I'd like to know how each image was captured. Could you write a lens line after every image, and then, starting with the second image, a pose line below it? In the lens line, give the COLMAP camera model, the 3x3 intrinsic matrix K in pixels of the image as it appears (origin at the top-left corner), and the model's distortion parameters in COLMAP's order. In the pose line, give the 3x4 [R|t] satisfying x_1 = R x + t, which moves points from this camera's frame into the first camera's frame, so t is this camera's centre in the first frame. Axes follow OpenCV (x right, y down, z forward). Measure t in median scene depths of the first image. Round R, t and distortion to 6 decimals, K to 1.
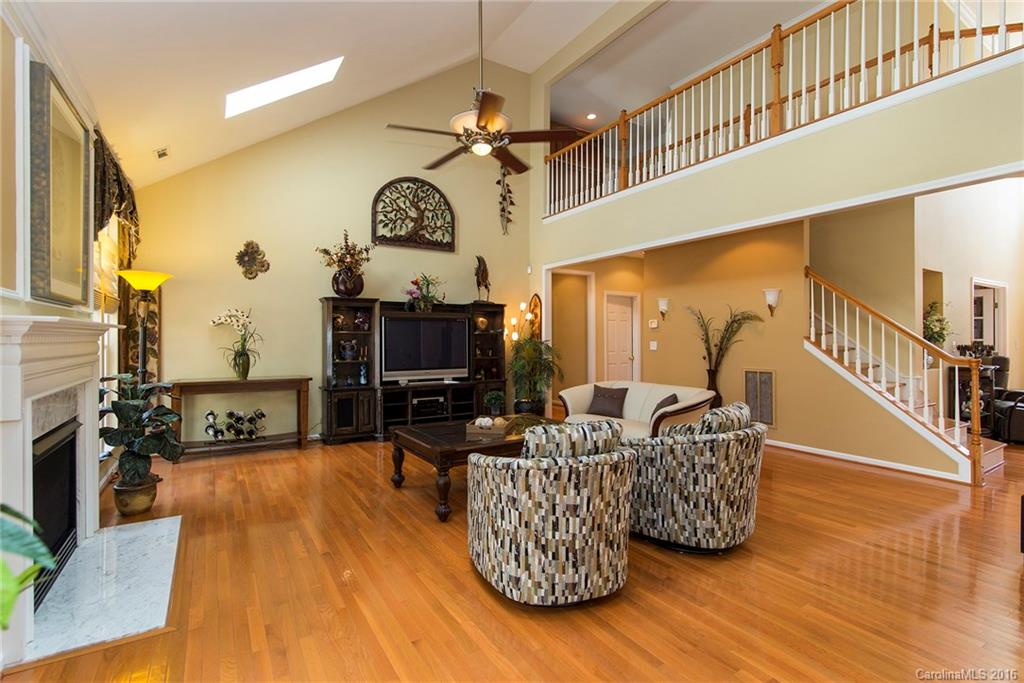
lens RADIAL K [[495.9, 0, 508.0], [0, 495.9, 341.8], [0, 0, 1]] dist [0.001220, -0.001019]
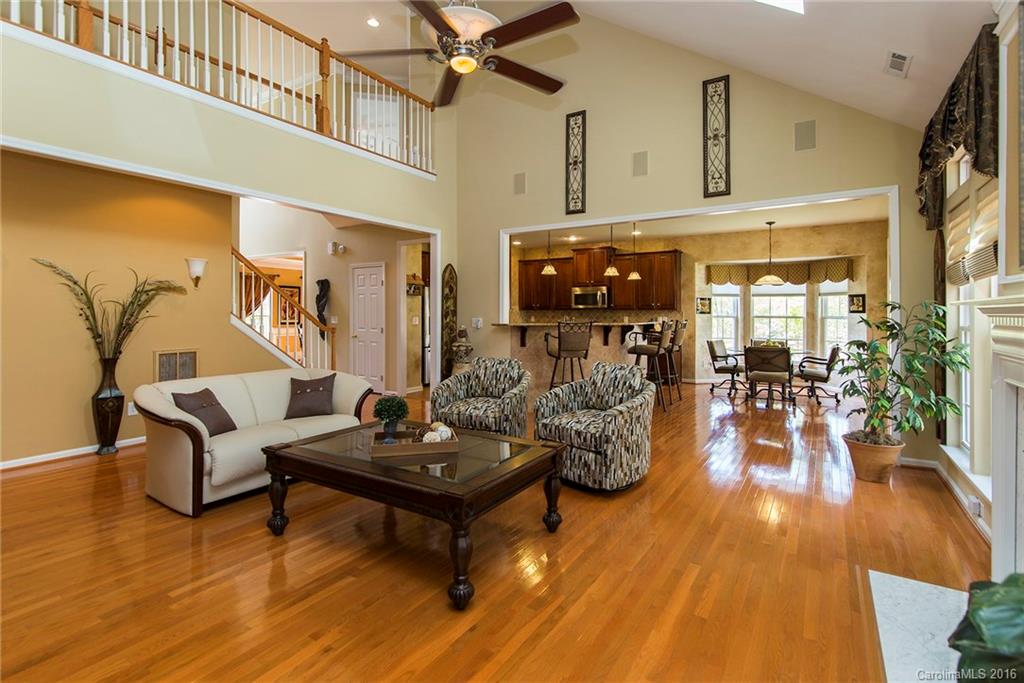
lens RADIAL K [[495.9, 0, 515.8], [0, 495.9, 315.7], [0, 0, 1]] dist [0.001220, -0.001019]
pose [[-0.457992, -0.003801, 0.888948, -0.562930], [0.002058, 0.999984, 0.005336, -0.006959], [-0.888954, 0.004274, -0.457977, 0.949351]]
